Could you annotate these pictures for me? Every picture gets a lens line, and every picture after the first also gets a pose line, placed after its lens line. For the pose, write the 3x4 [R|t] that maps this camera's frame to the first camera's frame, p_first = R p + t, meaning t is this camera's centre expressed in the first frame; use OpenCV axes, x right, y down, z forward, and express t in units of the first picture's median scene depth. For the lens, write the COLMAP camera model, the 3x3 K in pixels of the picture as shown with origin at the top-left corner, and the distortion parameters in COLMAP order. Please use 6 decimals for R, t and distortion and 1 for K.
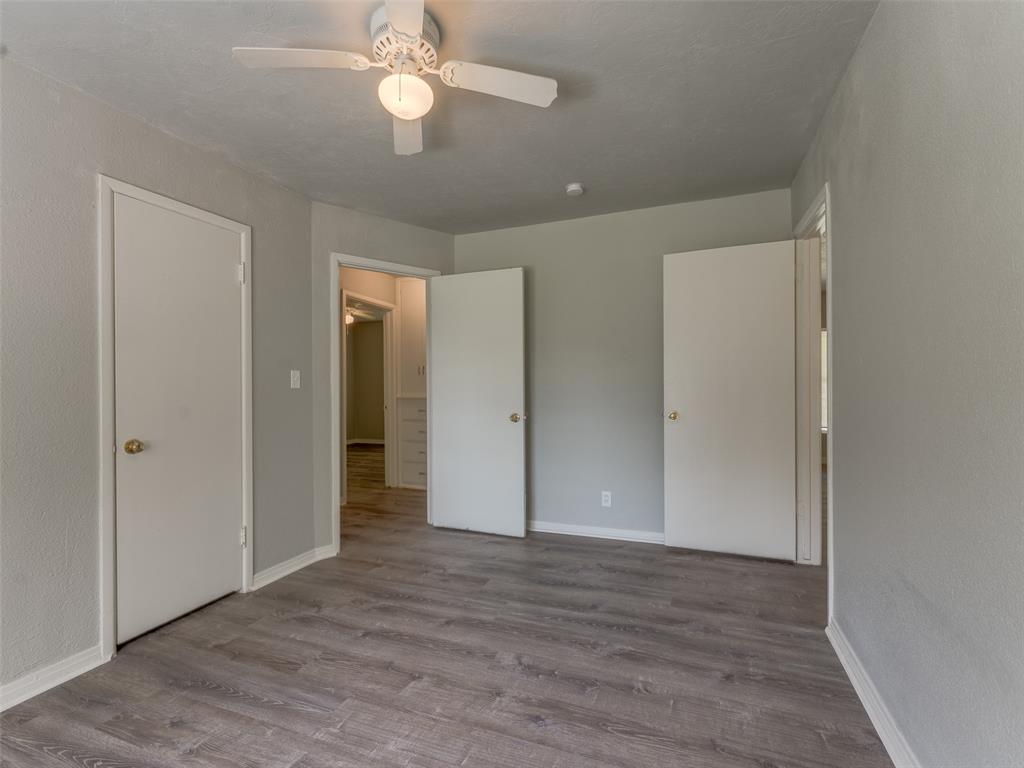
lens RADIAL K [[478.7, 0, 499.1], [0, 478.7, 368.5], [0, 0, 1]] dist [0.001637, -0.000253]
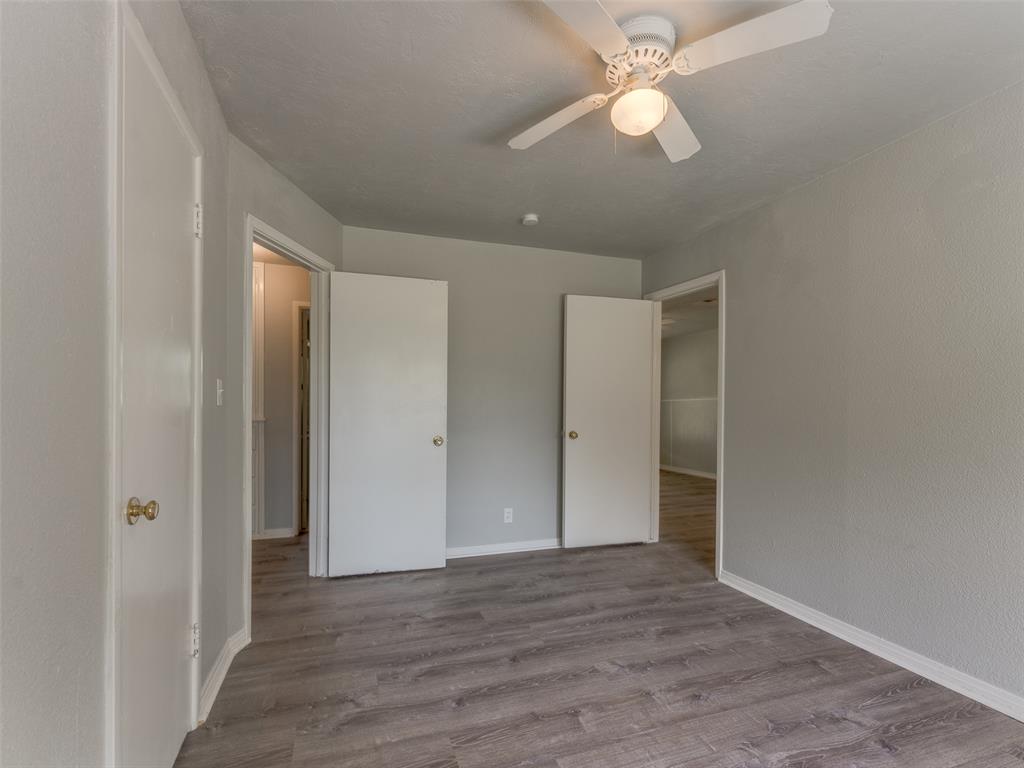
lens RADIAL K [[493.8, 0, 491.7], [0, 493.8, 393.5], [0, 0, 1]] dist [0.002312, 0.000008]
pose [[0.762752, 0.031185, 0.645939, -0.779821], [-0.036715, 0.999314, -0.004891, 0.016239], [-0.645648, -0.019985, 0.763374, 0.301148]]
